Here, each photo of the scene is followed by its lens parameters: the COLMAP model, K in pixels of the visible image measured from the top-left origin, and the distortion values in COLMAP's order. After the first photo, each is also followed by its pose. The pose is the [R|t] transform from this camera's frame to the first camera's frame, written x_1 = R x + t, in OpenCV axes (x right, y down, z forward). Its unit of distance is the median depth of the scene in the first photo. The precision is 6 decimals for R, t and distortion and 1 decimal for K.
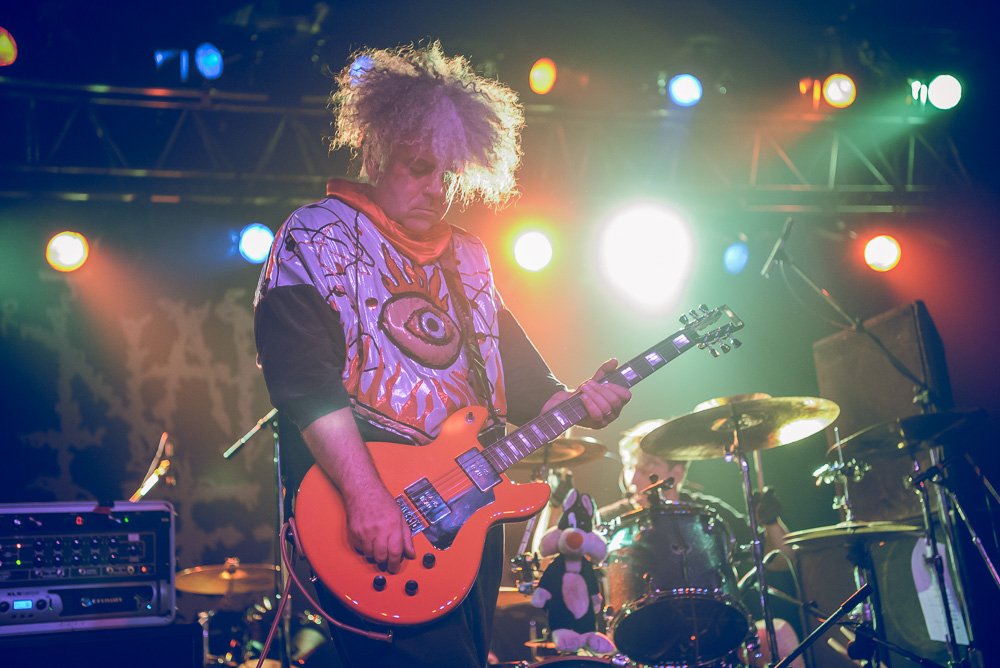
lens RADIAL K [[1447.5, 0, 502.9], [0, 1447.5, 333.4], [0, 0, 1]] dist [0.161881, 0.037717]
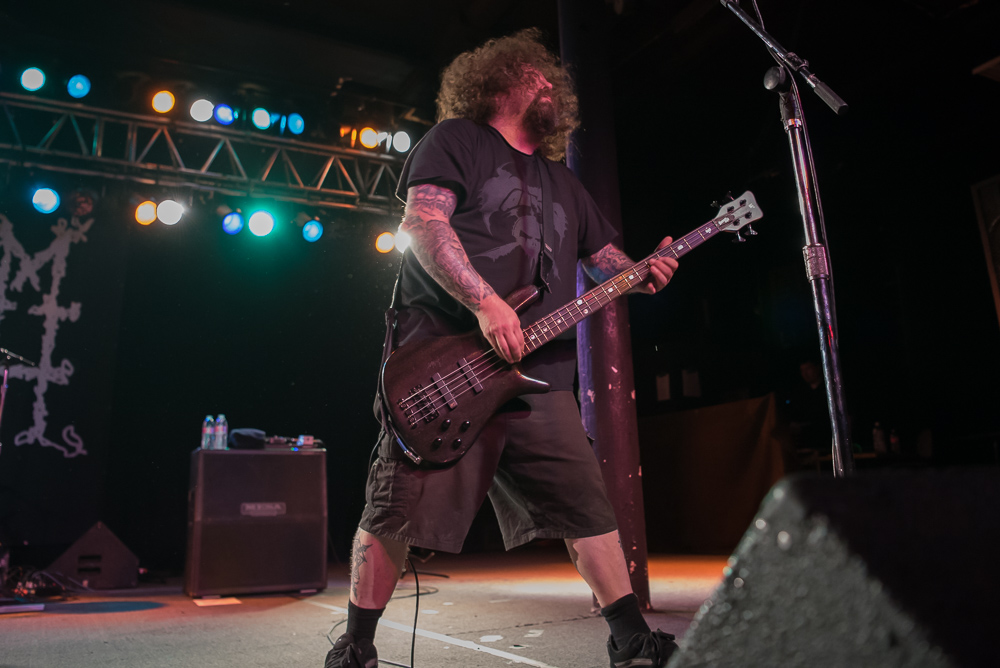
lens RADIAL K [[819.9, 0, 491.8], [0, 819.9, 273.3], [0, 0, 1]] dist [-0.048039, 0.006079]
pose [[0.981832, 0.104957, 0.158084, 0.237771], [-0.100595, 0.994299, -0.035370, 0.002581], [-0.160895, 0.018825, 0.986792, 0.088422]]
